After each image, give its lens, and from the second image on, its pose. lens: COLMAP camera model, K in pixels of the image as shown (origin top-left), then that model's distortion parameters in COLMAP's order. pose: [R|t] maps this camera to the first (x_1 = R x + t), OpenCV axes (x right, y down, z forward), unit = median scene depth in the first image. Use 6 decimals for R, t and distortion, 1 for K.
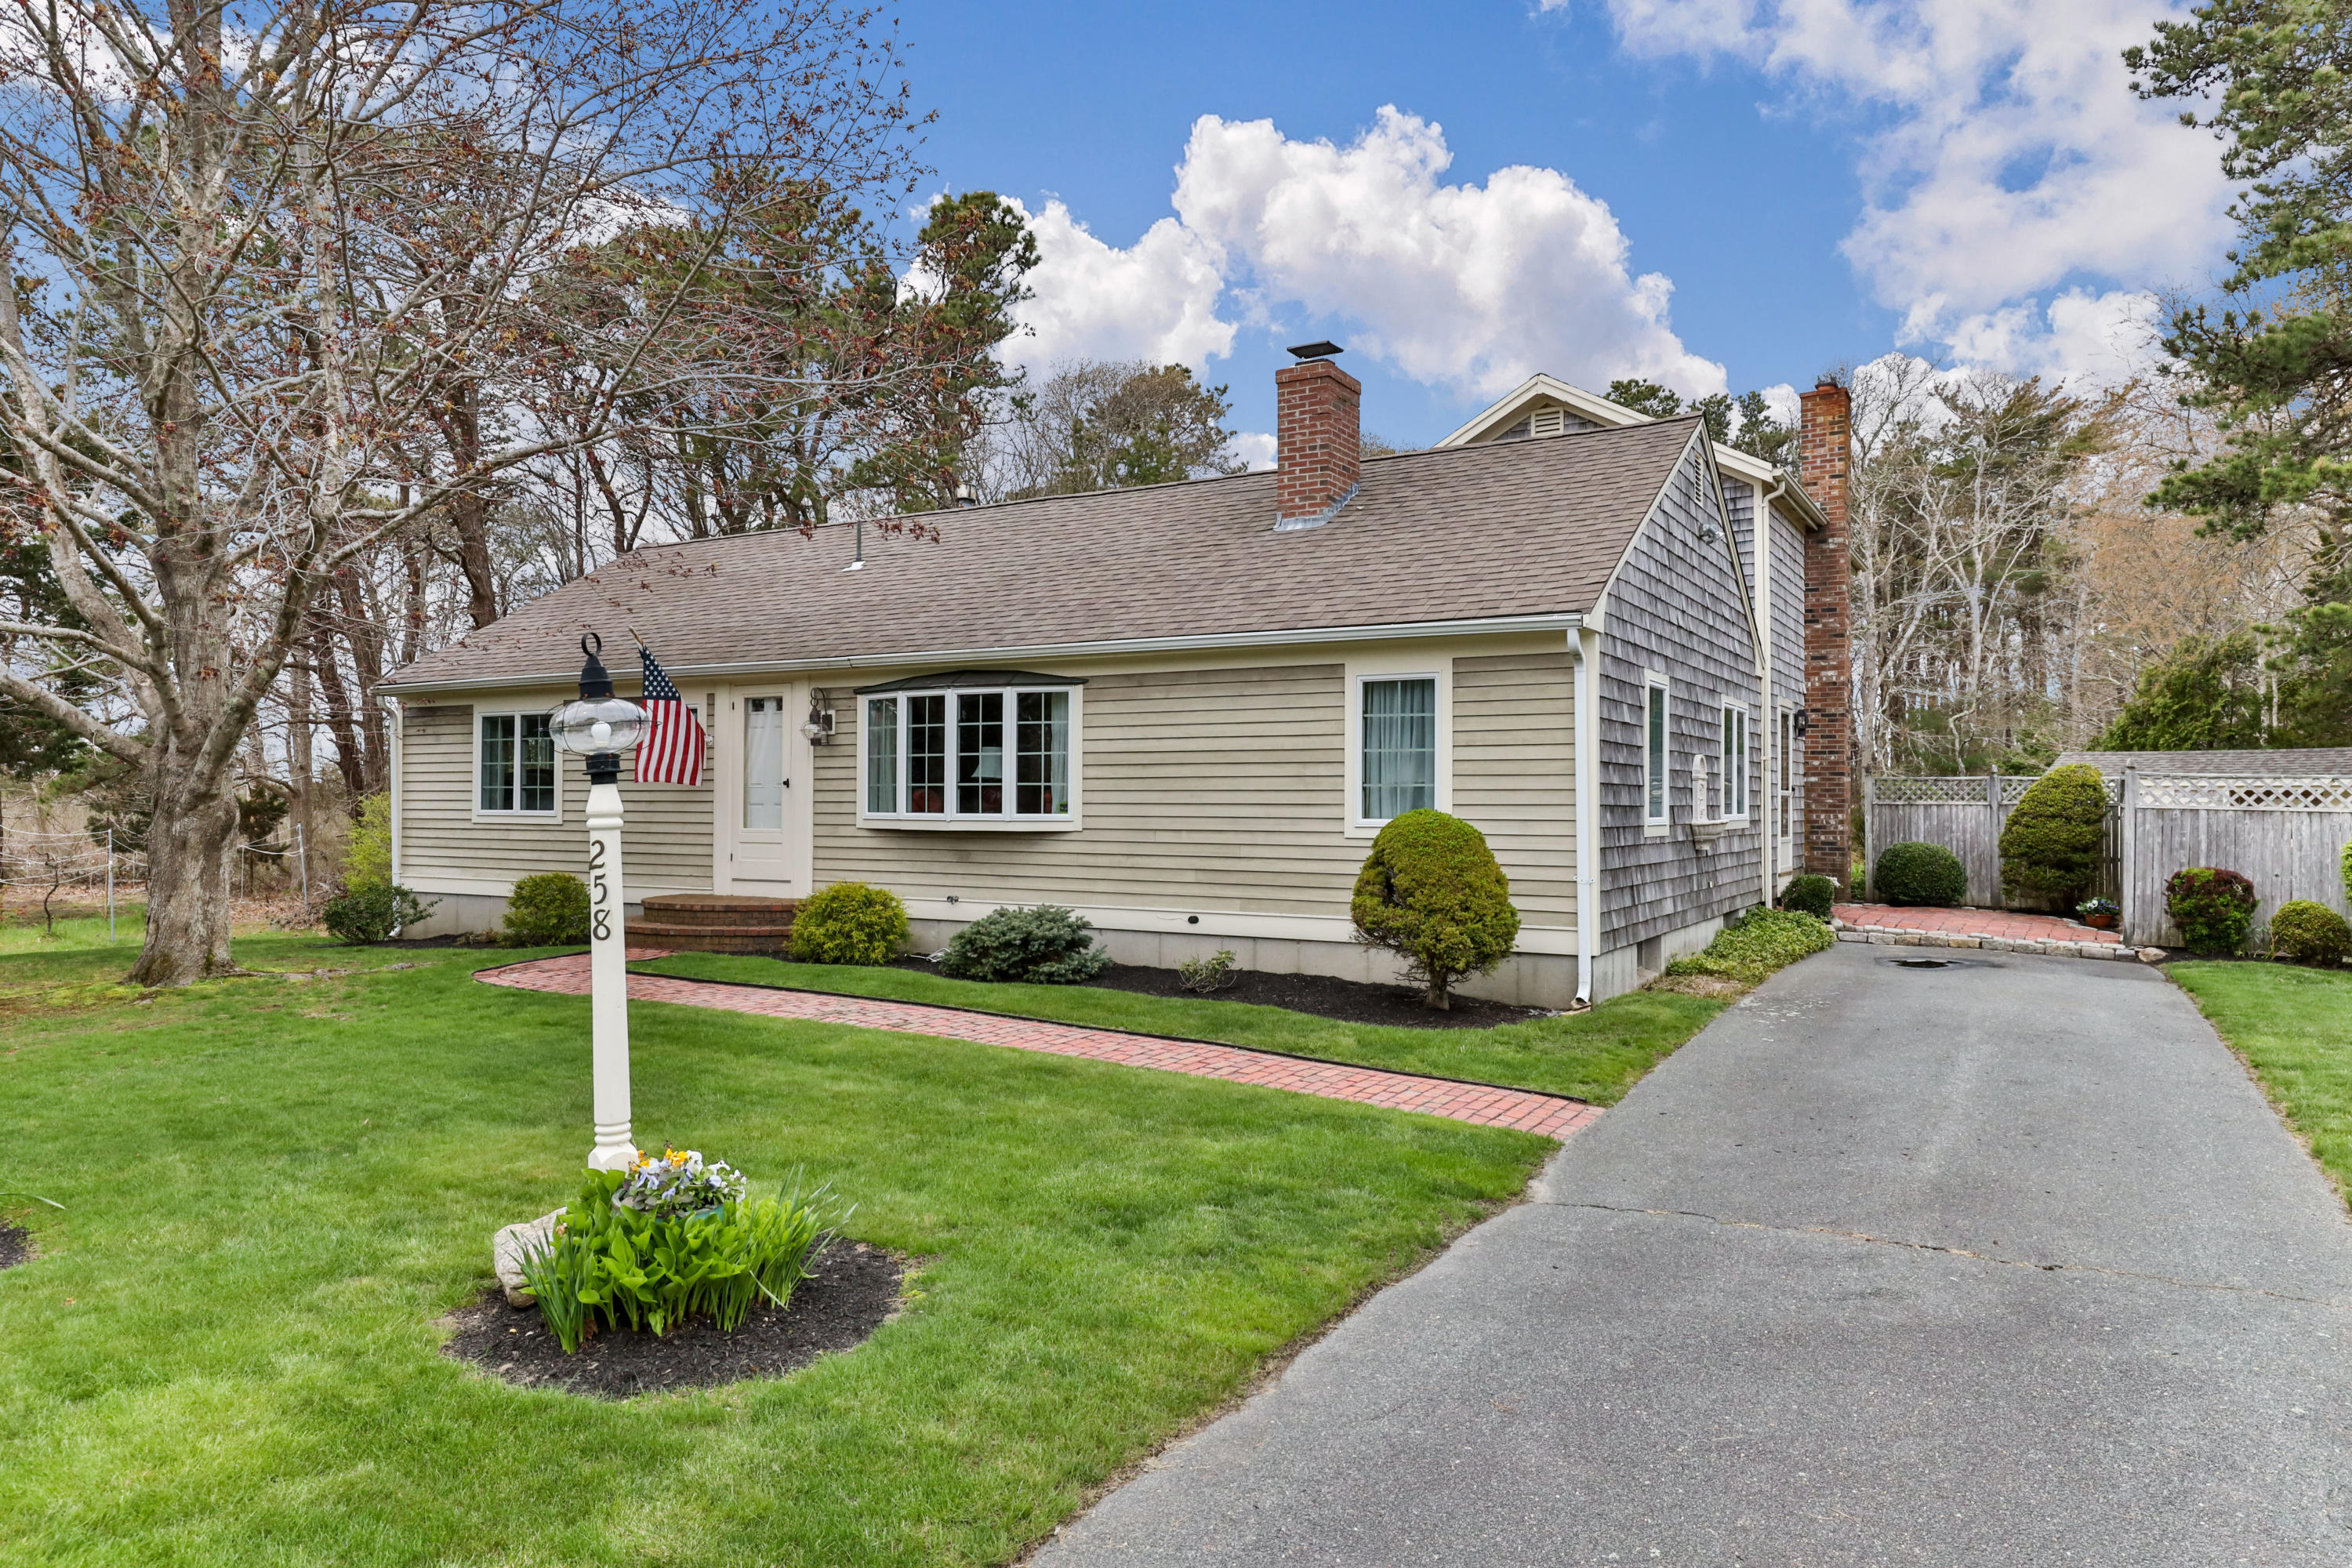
lens RADIAL K [[1452.8, 0, 1176.0], [0, 1452.8, 784.0], [0, 0, 1]] dist [0.014685, -0.003126]
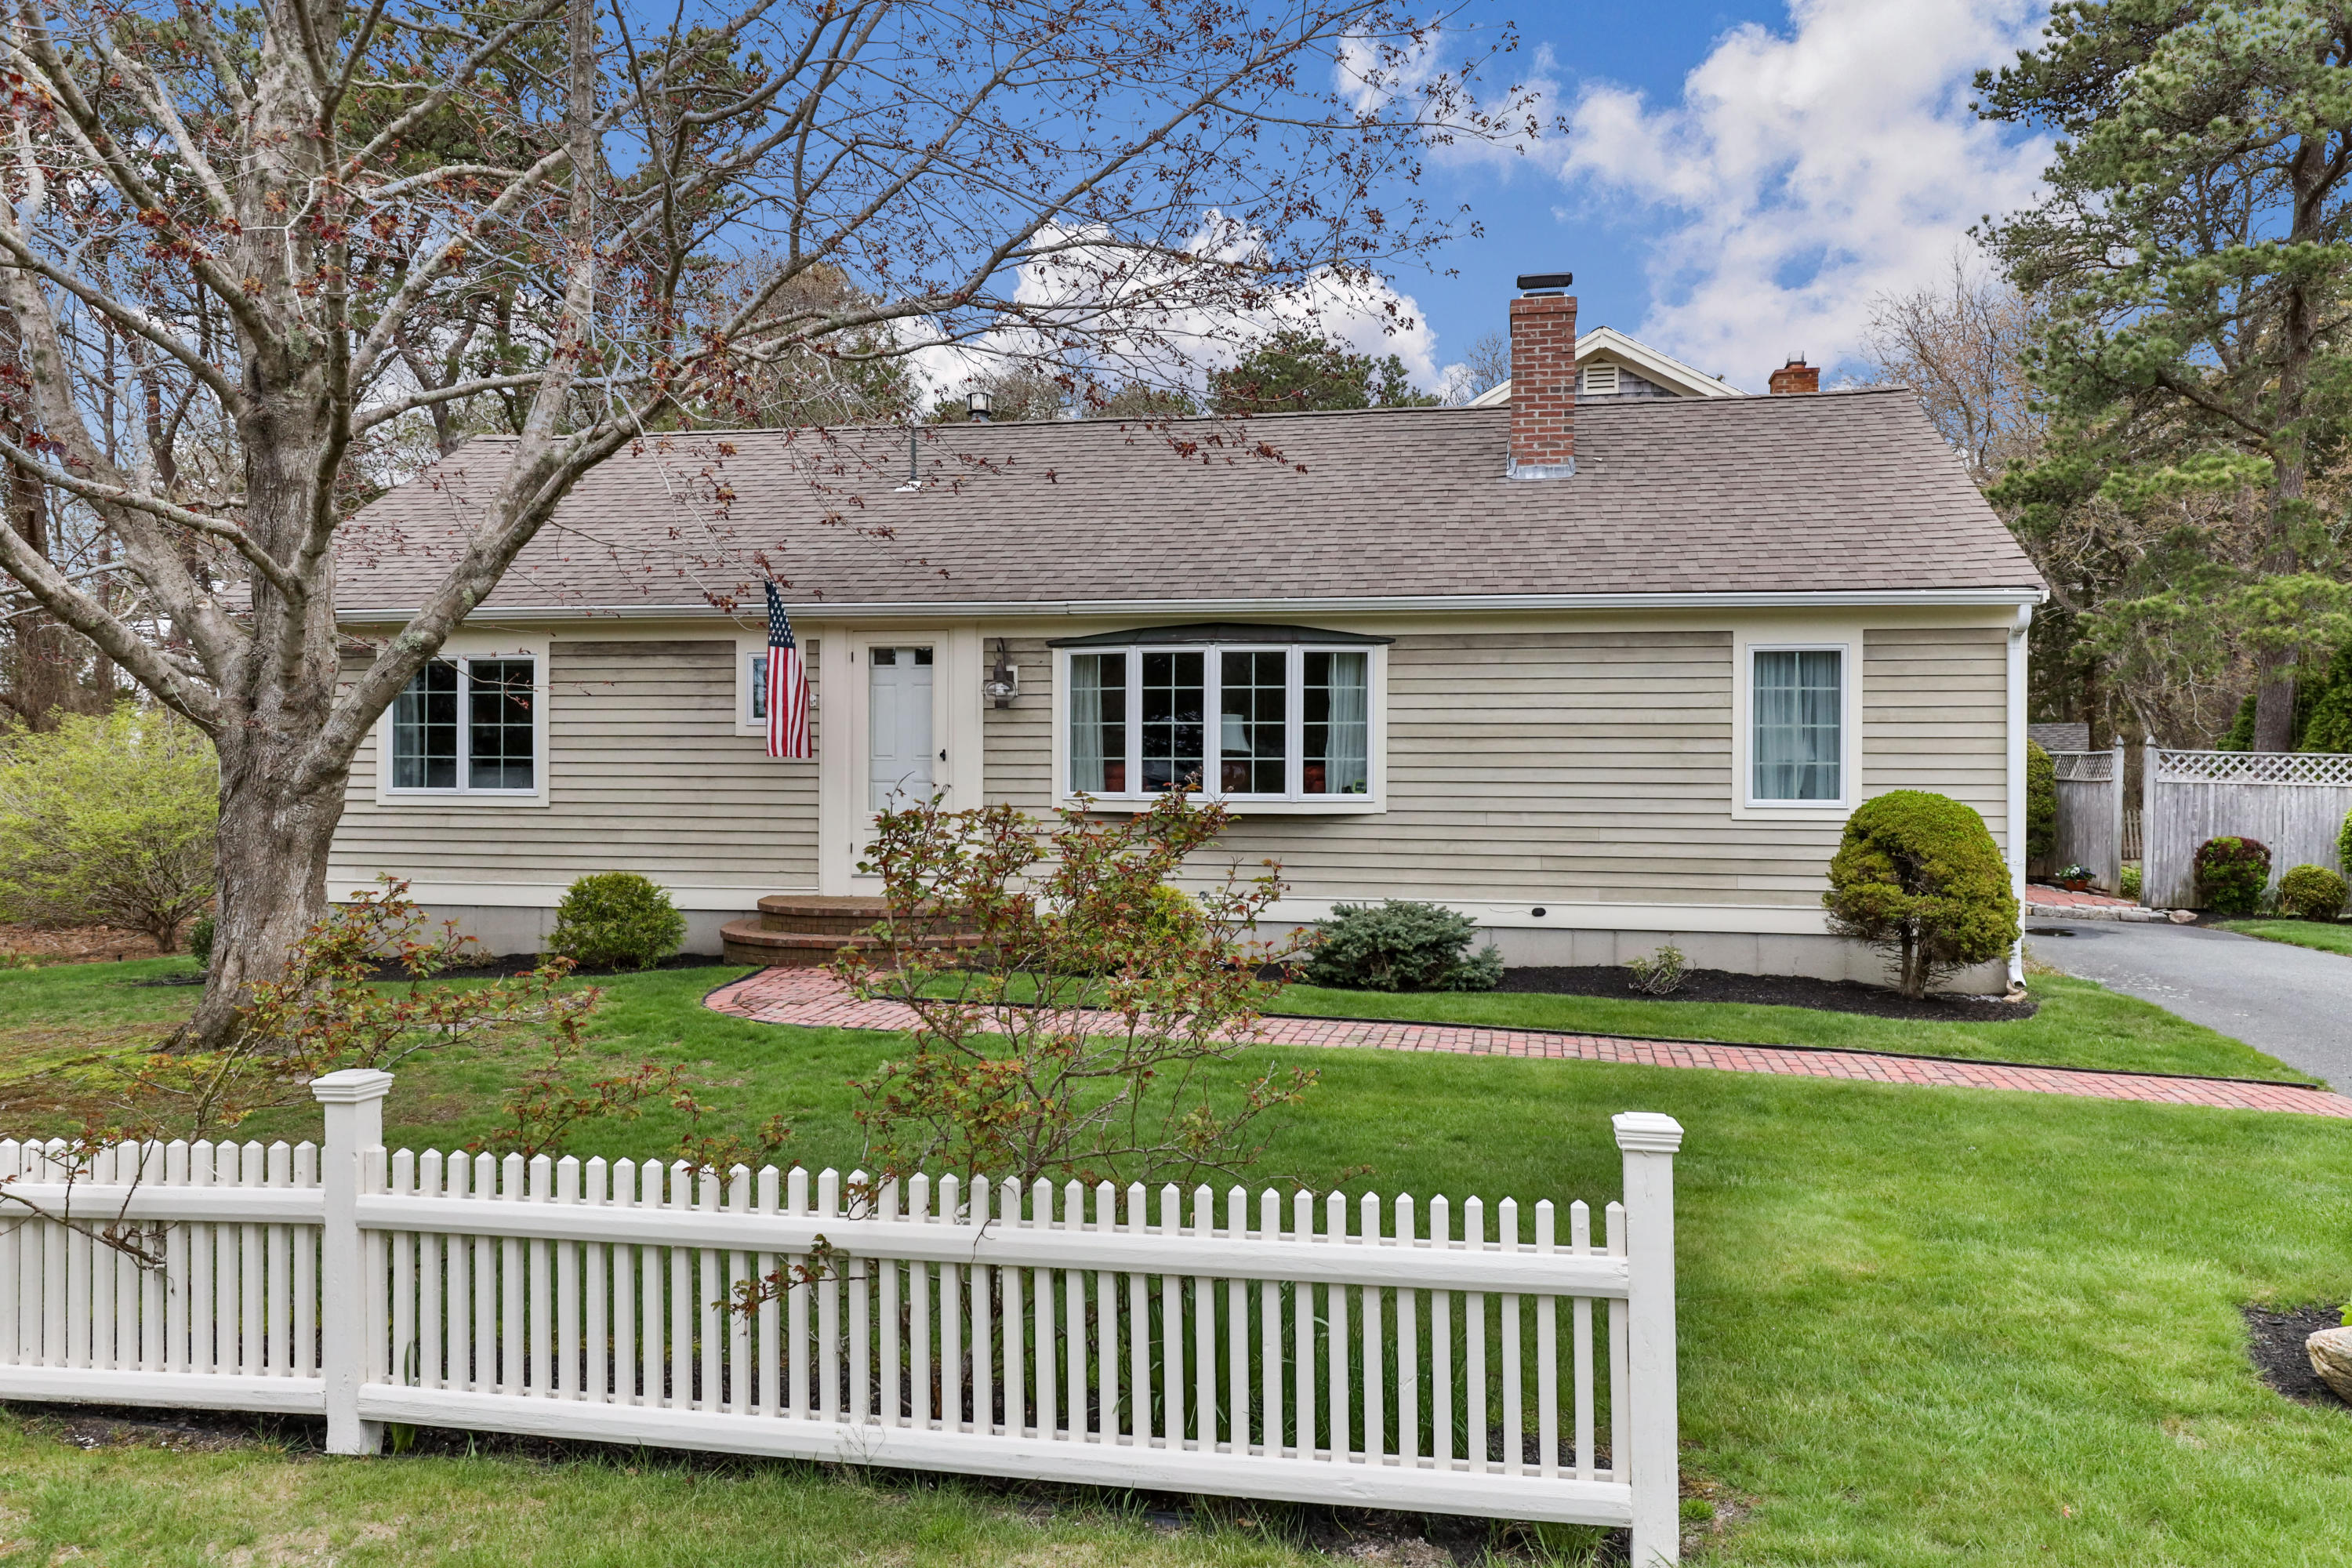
lens RADIAL K [[1580.4, 0, 1176.0], [0, 1580.4, 784.0], [0, 0, 1]] dist [0.010857, 0.000199]
pose [[0.943690, -0.002192, 0.330824, -0.476416], [-0.005571, 0.999731, 0.022517, -0.005535], [-0.330784, -0.023093, 0.943424, 0.143165]]
